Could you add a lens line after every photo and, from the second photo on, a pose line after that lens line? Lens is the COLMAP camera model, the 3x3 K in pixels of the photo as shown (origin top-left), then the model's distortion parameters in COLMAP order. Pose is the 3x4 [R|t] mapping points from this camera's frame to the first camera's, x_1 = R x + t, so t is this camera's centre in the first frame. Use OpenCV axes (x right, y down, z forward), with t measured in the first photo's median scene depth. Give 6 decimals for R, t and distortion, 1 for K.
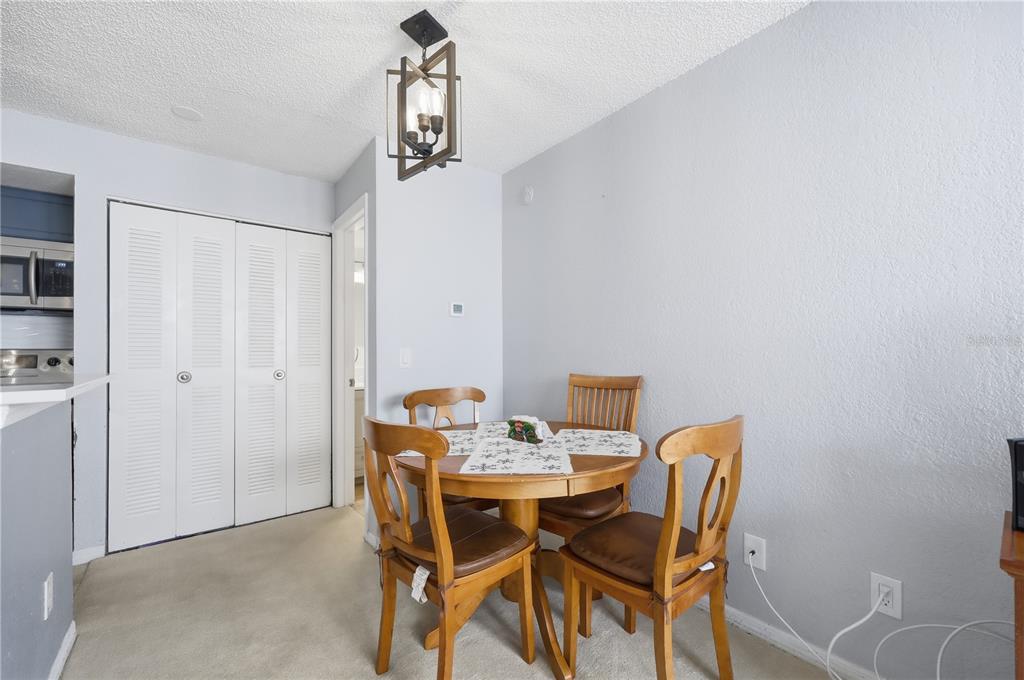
lens RADIAL K [[414.2, 0, 509.7], [0, 414.2, 349.9], [0, 0, 1]] dist [-0.001332, 0.000145]
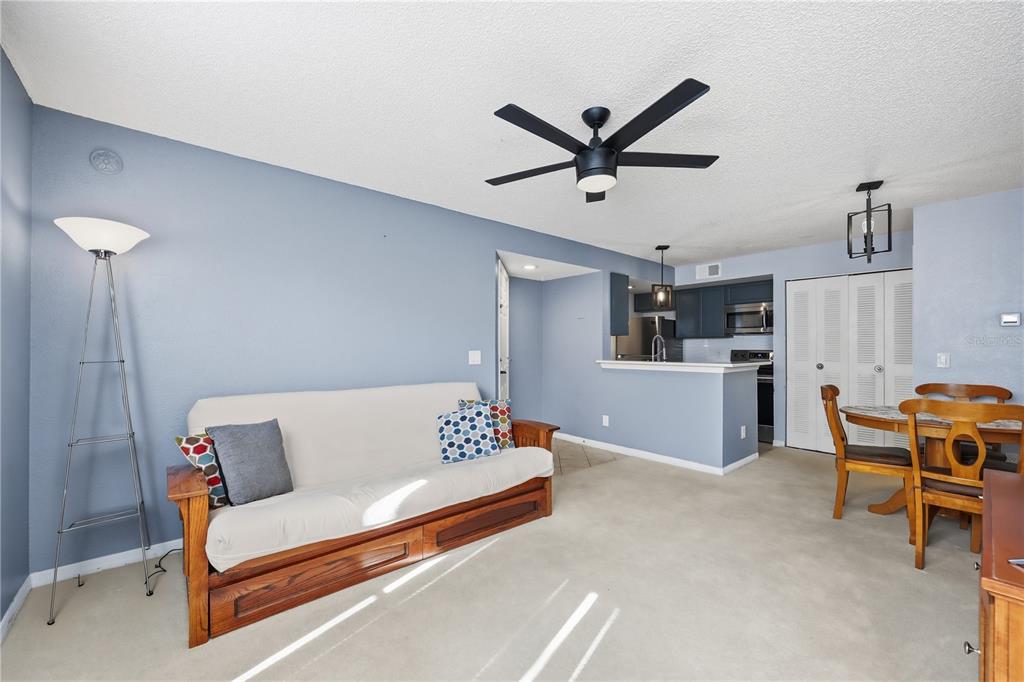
lens RADIAL K [[414.2, 0, 513.7], [0, 414.2, 343.1], [0, 0, 1]] dist [-0.001332, 0.000145]
pose [[0.027140, -0.002234, -0.999629, 1.103381], [-0.002631, 0.999994, -0.002306, -0.032722], [0.999628, 0.002693, 0.027134, -0.454357]]
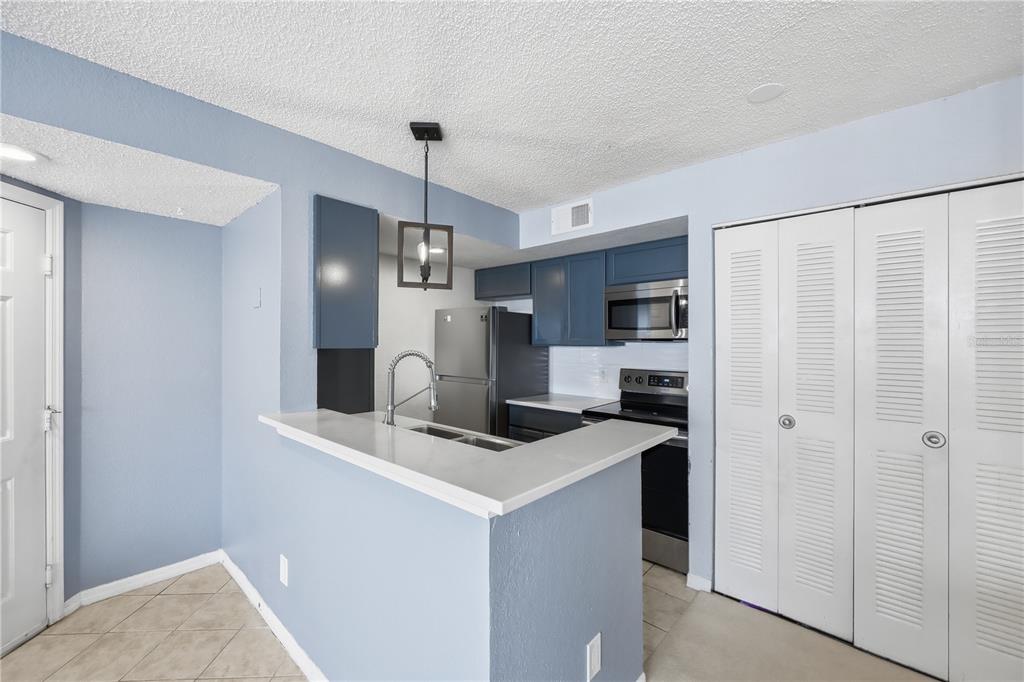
lens RADIAL K [[414.2, 0, 515.5], [0, 414.2, 340.1], [0, 0, 1]] dist [-0.001332, 0.000145]
pose [[0.174590, 0.005121, -0.984628, -0.091577], [0.000320, 0.999986, 0.005258, -0.104681], [0.984641, -0.001234, 0.174586, 0.362989]]
